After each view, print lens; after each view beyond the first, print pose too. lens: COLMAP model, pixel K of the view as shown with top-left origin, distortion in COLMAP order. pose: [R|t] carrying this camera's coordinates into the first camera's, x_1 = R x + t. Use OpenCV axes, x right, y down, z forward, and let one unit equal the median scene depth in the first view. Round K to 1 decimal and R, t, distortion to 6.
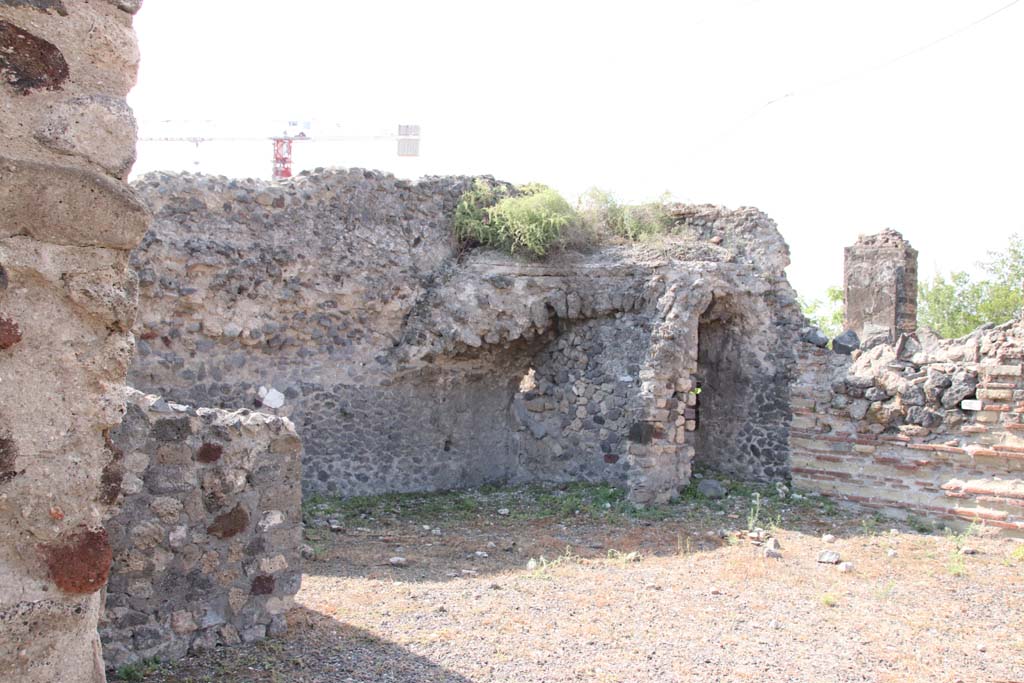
lens RADIAL K [[884.0, 0, 512.0], [0, 884.0, 341.5], [0, 0, 1]] dist [-0.141031, 0.183606]
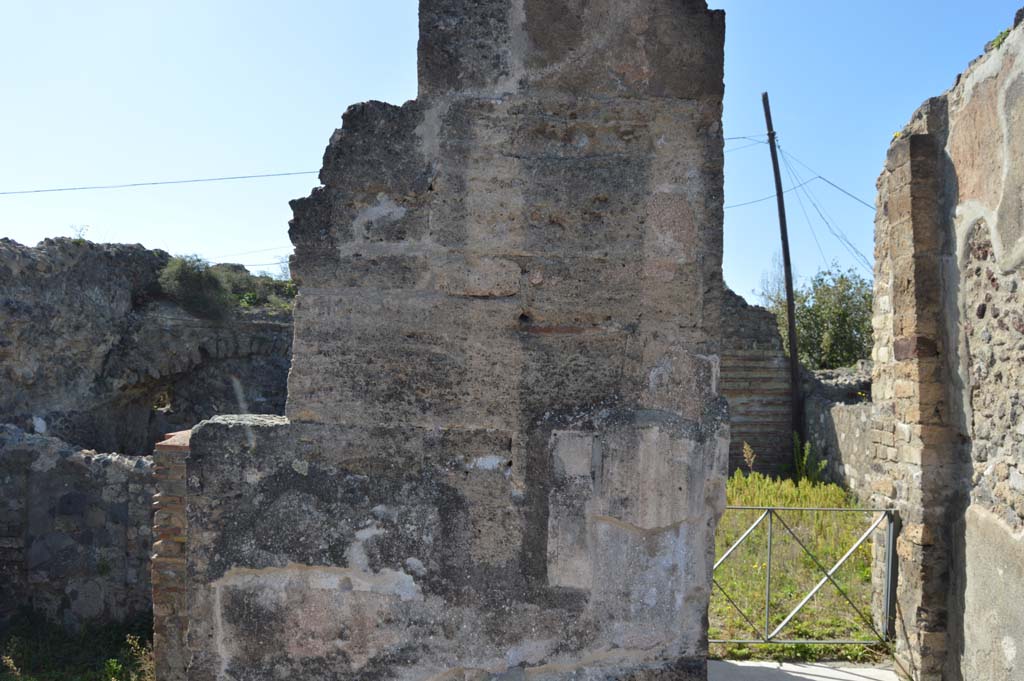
lens RADIAL K [[809.1, 0, 518.5], [0, 809.1, 342.8], [0, 0, 1]] dist [-0.097981, 0.042165]
pose [[0.661497, 0.018810, 0.749712, -0.660713], [-0.027578, 0.999619, -0.000747, -0.071331], [-0.749441, -0.020181, 0.661764, -0.249912]]
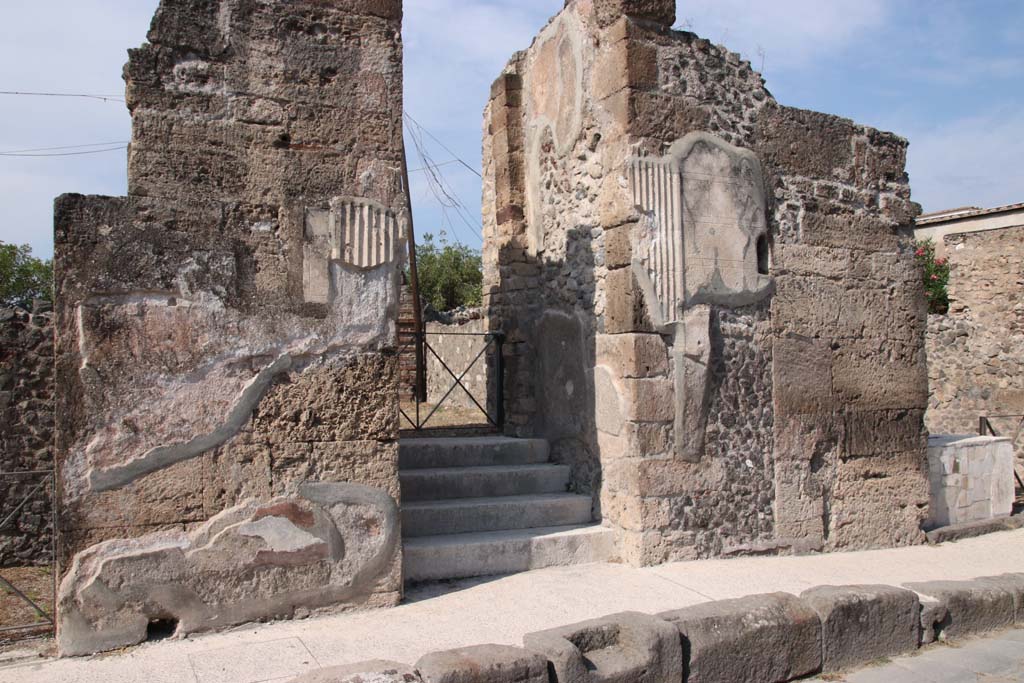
lens RADIAL K [[848.9, 0, 510.8], [0, 848.9, 347.6], [0, 0, 1]] dist [-0.155285, 0.165470]
pose [[0.258317, 0.001039, 0.966060, -0.935497], [-0.005663, 0.999984, 0.000439, 0.072025], [-0.966044, -0.005584, 0.258319, -0.327582]]
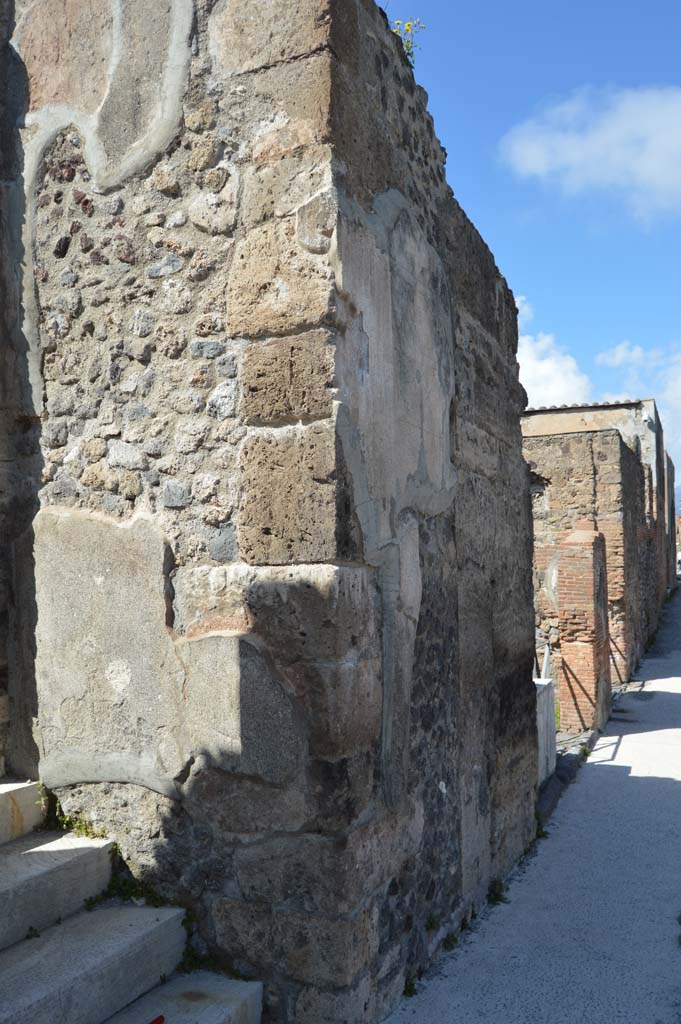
lens RADIAL K [[809.1, 0, 355.3], [0, 809.1, 534.1], [0, 0, 1]] dist [-0.097981, 0.042165]
pose [[-0.412630, 0.028398, 0.910456, -0.479990], [-0.011098, 0.999283, -0.036199, 0.058009], [-0.910831, -0.025041, -0.412019, -0.105630]]
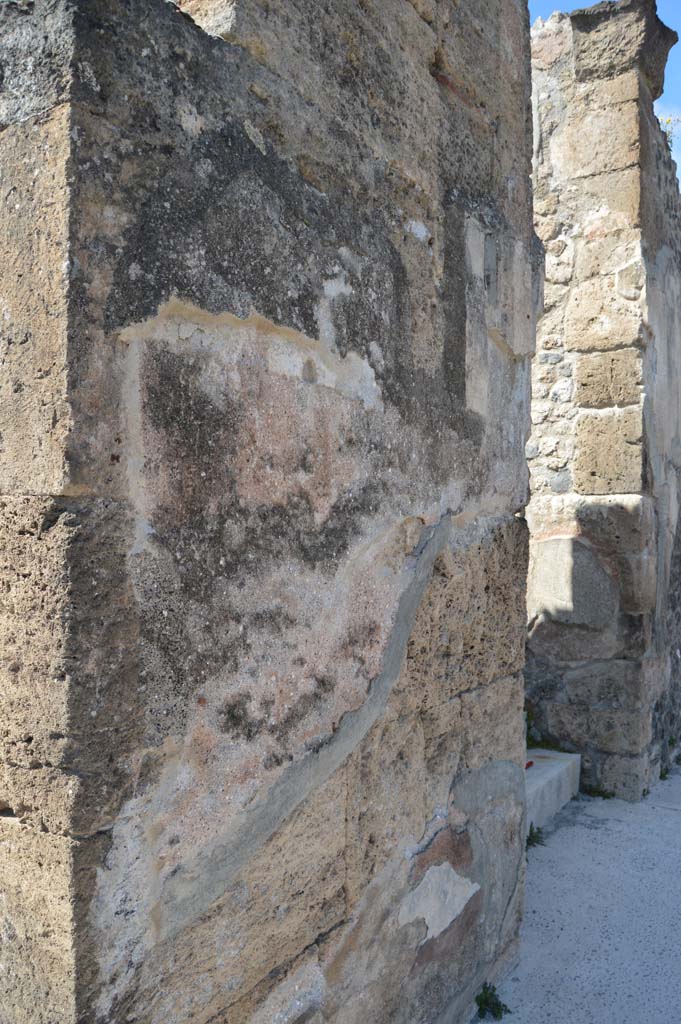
lens RADIAL K [[809.1, 0, 355.3], [0, 809.1, 534.1], [0, 0, 1]] dist [-0.097981, 0.042165]
pose [[-0.270537, -0.027336, 0.962321, -0.640945], [-0.027802, 0.999402, 0.020573, 0.079699], [-0.962308, -0.021189, -0.271136, 0.096237]]
